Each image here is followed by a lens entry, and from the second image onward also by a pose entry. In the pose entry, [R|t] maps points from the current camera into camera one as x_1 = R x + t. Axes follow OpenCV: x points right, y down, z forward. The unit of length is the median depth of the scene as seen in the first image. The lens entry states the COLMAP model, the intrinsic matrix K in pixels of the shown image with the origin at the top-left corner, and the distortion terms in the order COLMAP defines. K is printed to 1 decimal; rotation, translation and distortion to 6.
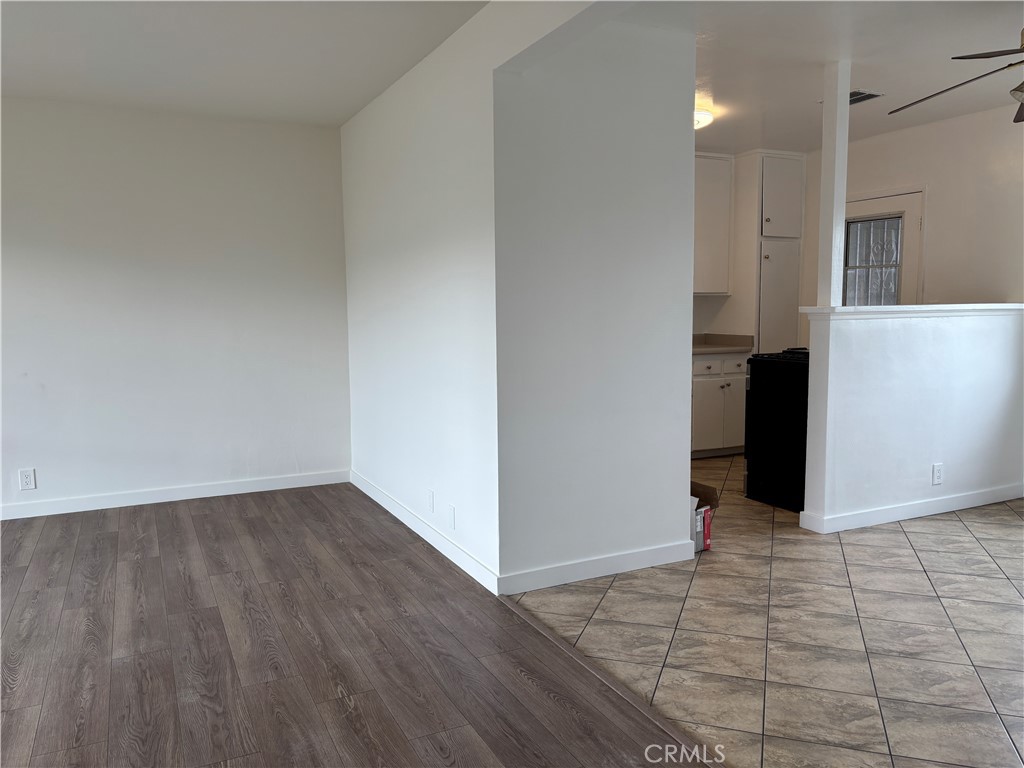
lens RADIAL K [[773.6, 0, 519.9], [0, 773.6, 388.6], [0, 0, 1]] dist [0.084724, -0.111185]
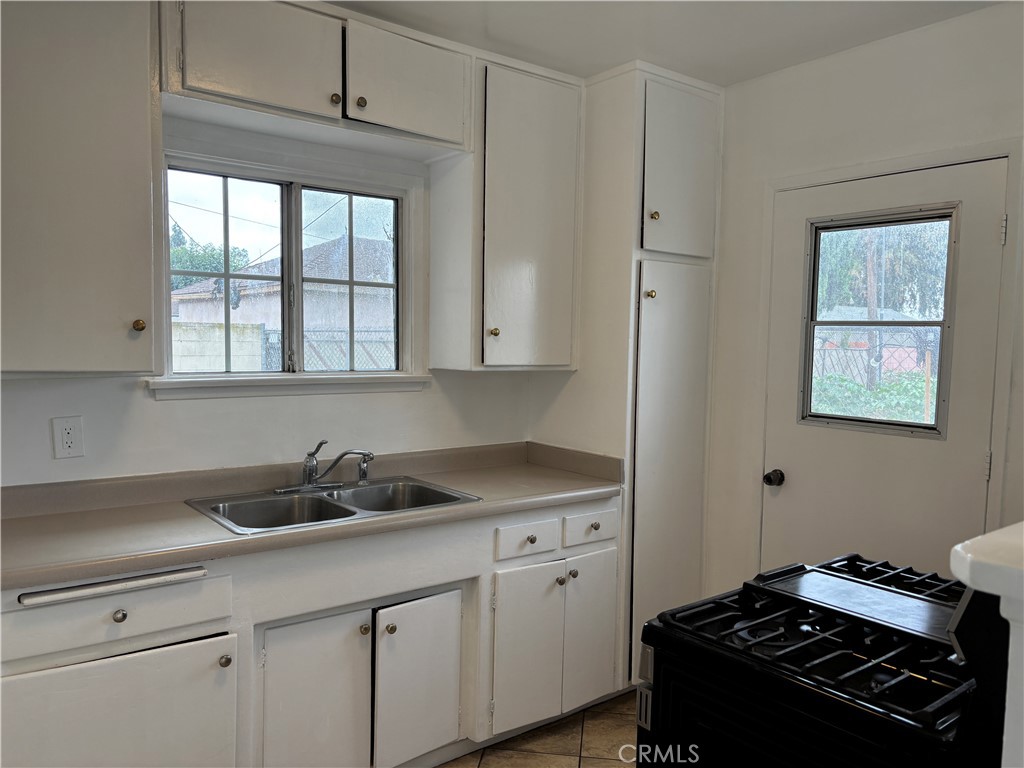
lens RADIAL K [[773.6, 0, 519.9], [0, 773.6, 388.6], [0, 0, 1]] dist [0.084724, -0.111185]
pose [[0.982574, 0.014145, 0.185334, 0.154564], [-0.006172, 0.999033, -0.043525, -0.092019], [-0.185771, 0.041622, 0.981711, 0.566305]]
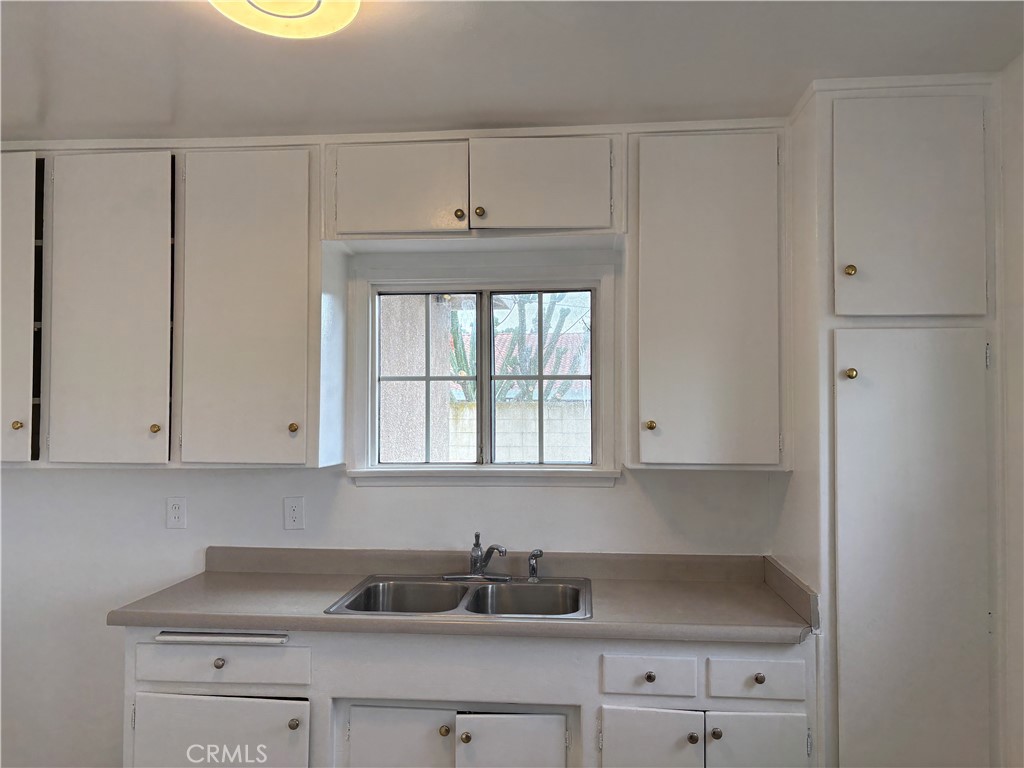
lens RADIAL K [[773.6, 0, 519.9], [0, 773.6, 388.6], [0, 0, 1]] dist [0.084724, -0.111185]
pose [[0.844621, -0.005200, -0.535339, 0.385356], [-0.063416, 0.991941, -0.109689, -0.115768], [0.531595, 0.126594, 0.837485, 0.639204]]
